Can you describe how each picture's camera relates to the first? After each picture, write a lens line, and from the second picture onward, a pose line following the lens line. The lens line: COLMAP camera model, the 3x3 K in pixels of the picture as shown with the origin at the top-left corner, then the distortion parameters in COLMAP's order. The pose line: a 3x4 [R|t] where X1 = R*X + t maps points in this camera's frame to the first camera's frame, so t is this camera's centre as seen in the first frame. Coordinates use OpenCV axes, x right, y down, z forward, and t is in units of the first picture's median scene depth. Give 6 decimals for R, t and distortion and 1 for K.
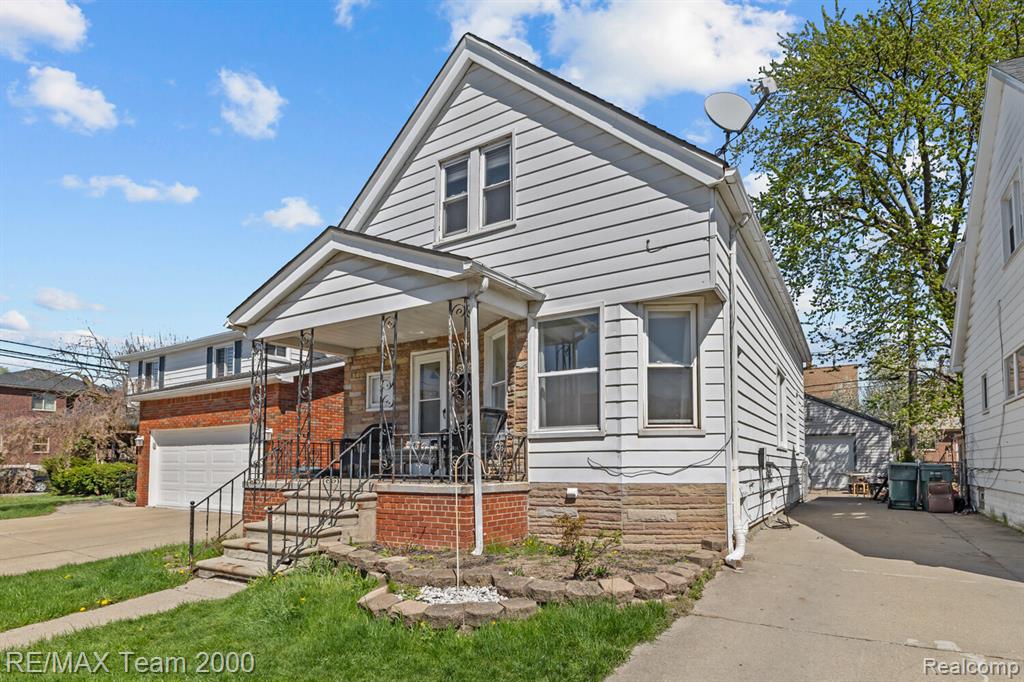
lens RADIAL K [[438.4, 0, 518.0], [0, 438.4, 335.1], [0, 0, 1]] dist [0.003436, 0.000173]
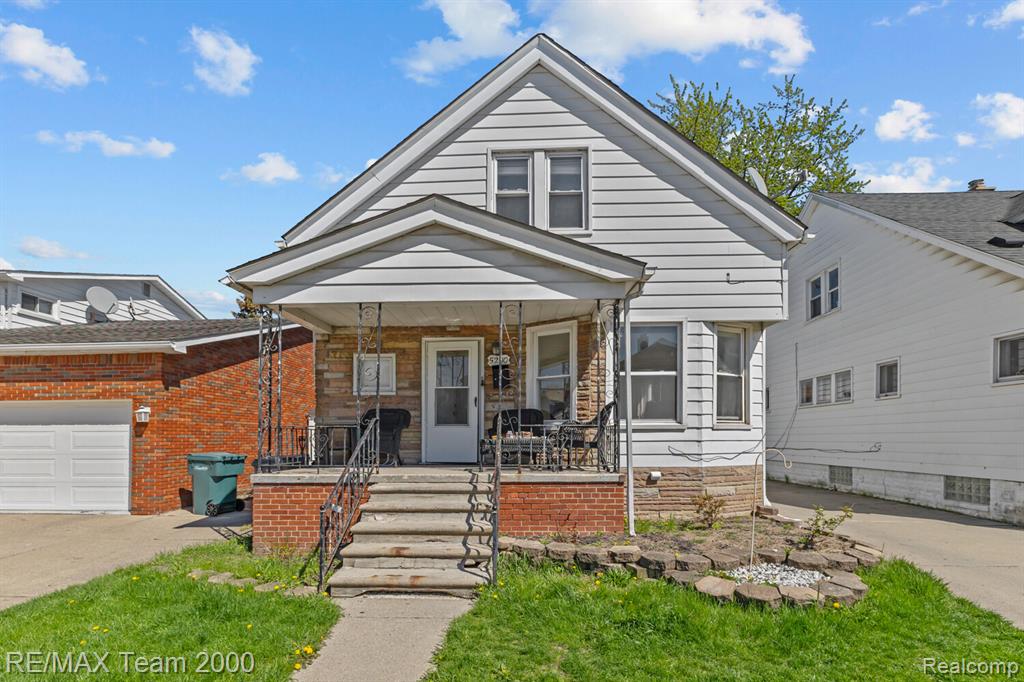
lens RADIAL K [[385.8, 0, 511.9], [0, 385.8, 350.4], [0, 0, 1]] dist [0.002708, 0.000194]
pose [[0.911887, 0.089950, 0.400464, -0.568628], [-0.109969, 0.993562, 0.027239, 0.031804], [-0.395435, -0.068878, 0.915908, 0.187159]]
